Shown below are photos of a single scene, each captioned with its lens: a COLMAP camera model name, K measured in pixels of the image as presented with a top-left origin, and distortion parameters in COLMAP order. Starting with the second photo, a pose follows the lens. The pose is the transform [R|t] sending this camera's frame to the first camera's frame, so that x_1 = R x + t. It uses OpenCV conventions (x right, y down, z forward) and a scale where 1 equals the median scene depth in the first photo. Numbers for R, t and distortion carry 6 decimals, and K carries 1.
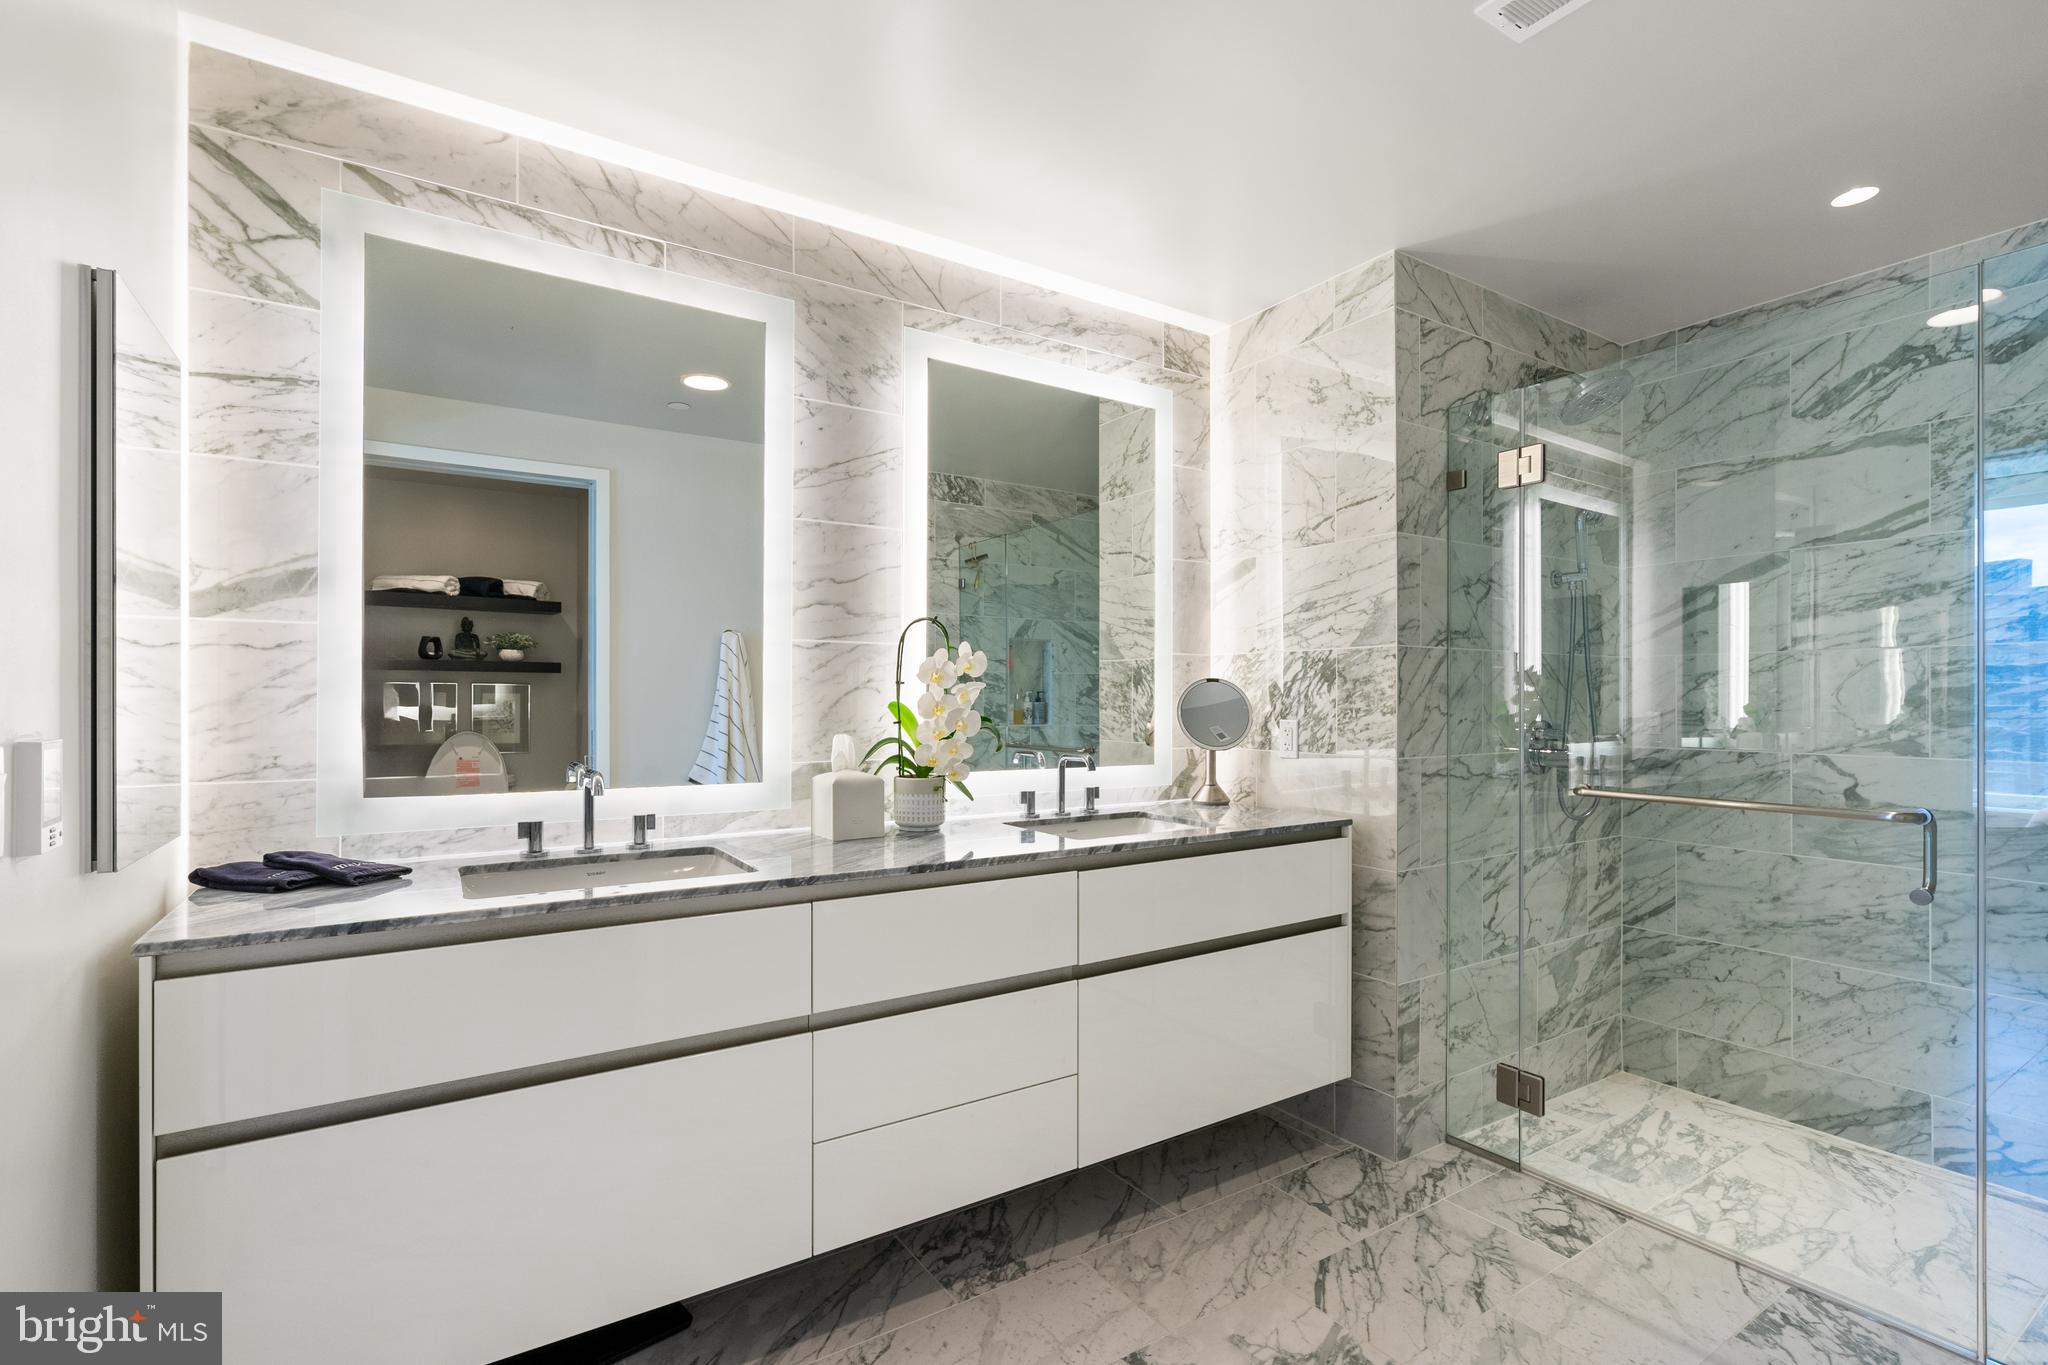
lens RADIAL K [[926.7, 0, 1013.9], [0, 926.7, 696.2], [0, 0, 1]] dist [-0.016290, 0.001138]
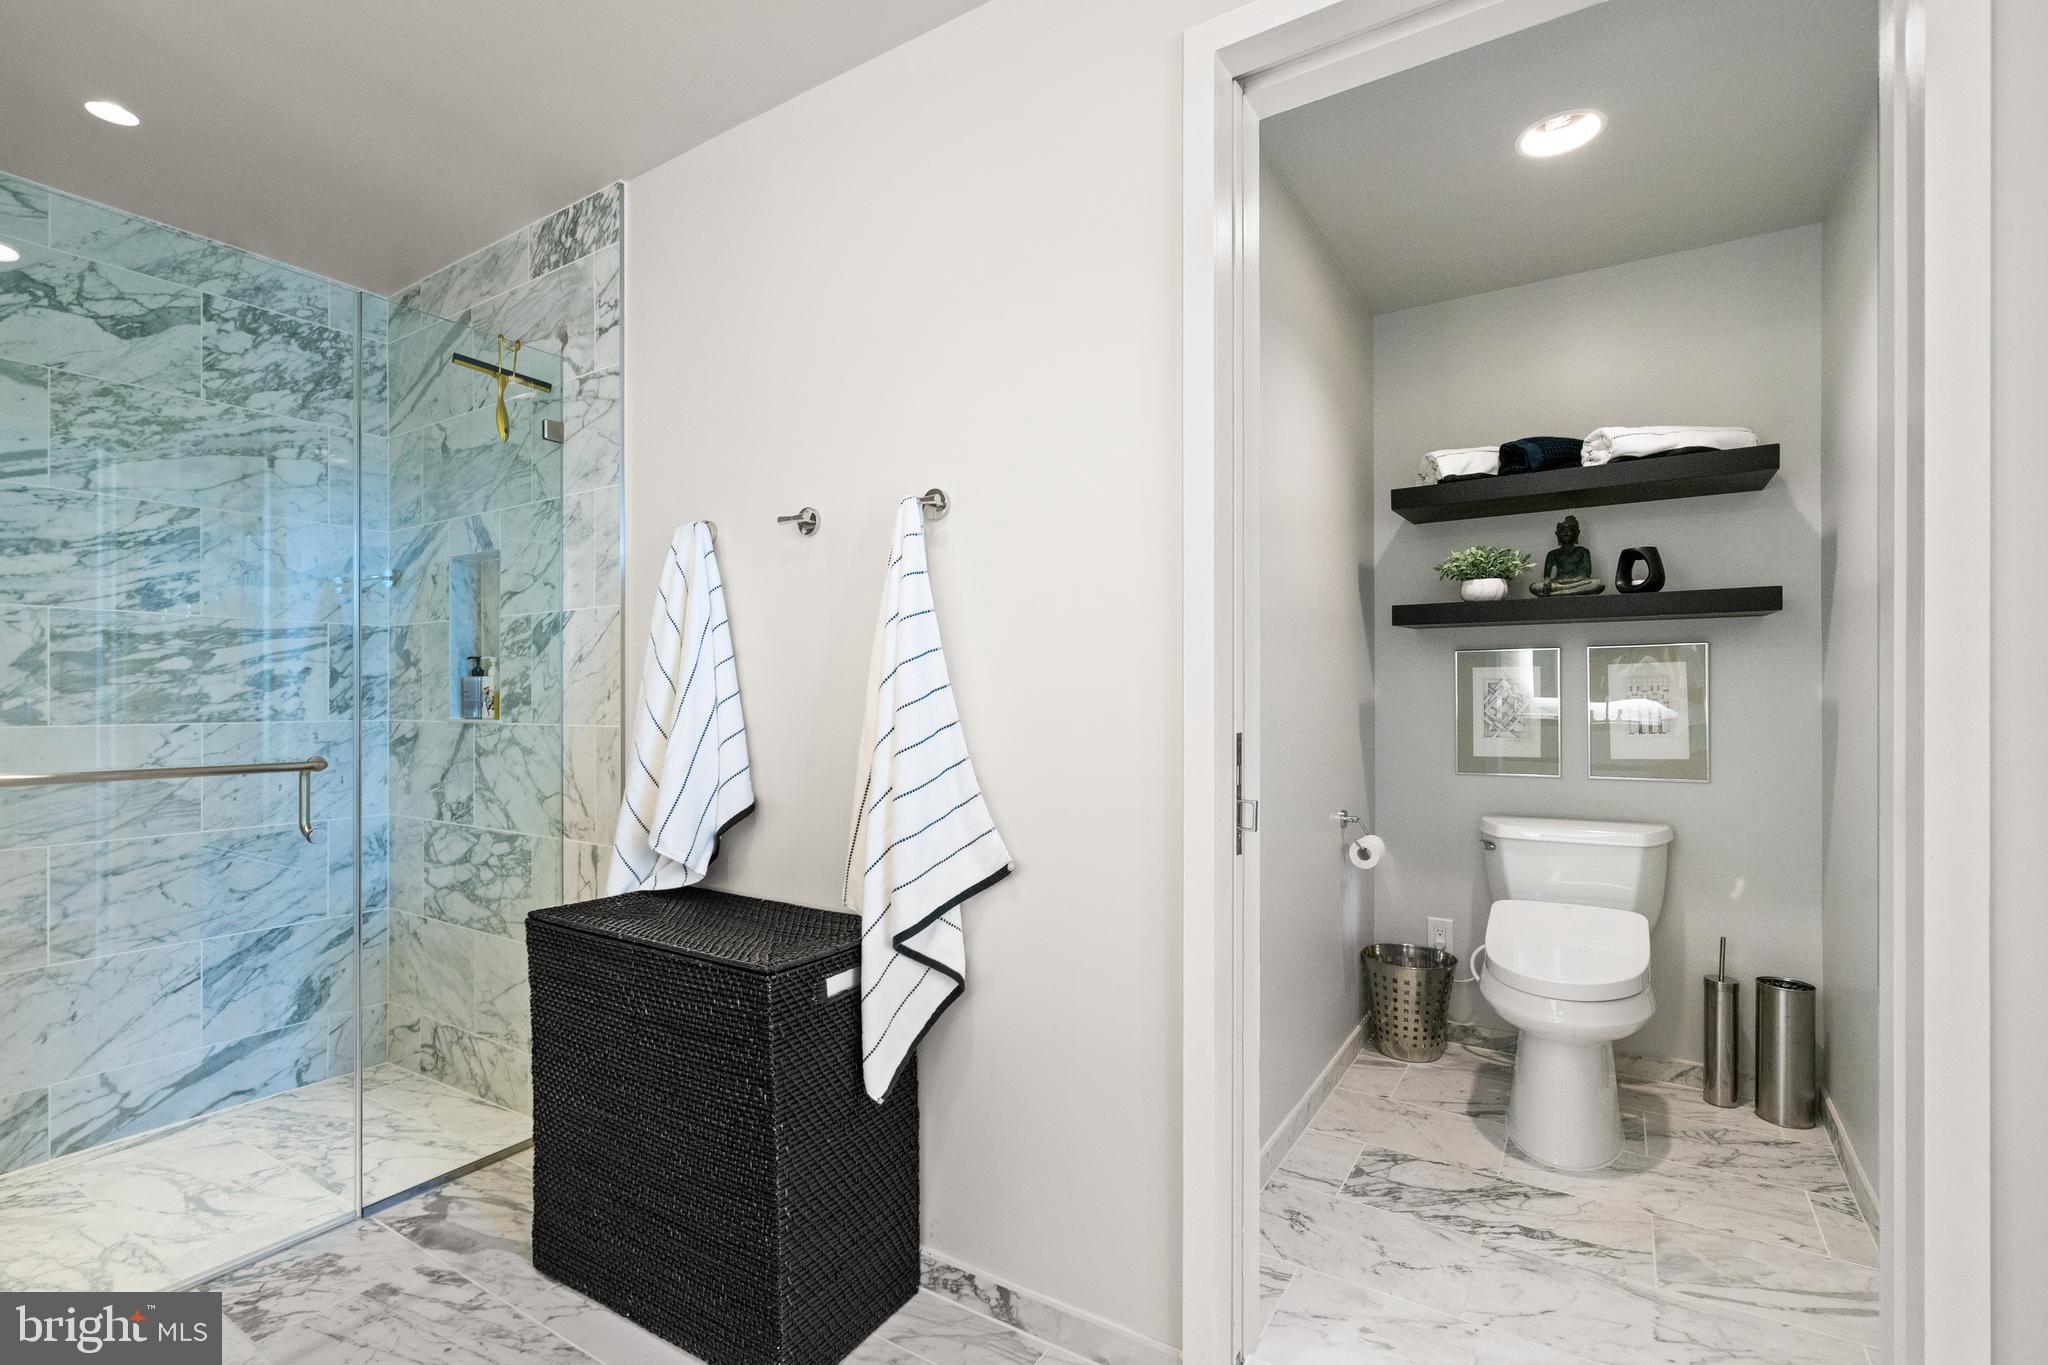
lens RADIAL K [[926.7, 0, 1013.9], [0, 926.7, 696.2], [0, 0, 1]] dist [-0.016290, 0.001138]
pose [[-0.424550, 0.000553, 0.905405, -0.263833], [-0.002591, 0.999995, -0.001826, 0.036460], [-0.905401, -0.003121, -0.424546, 0.503198]]
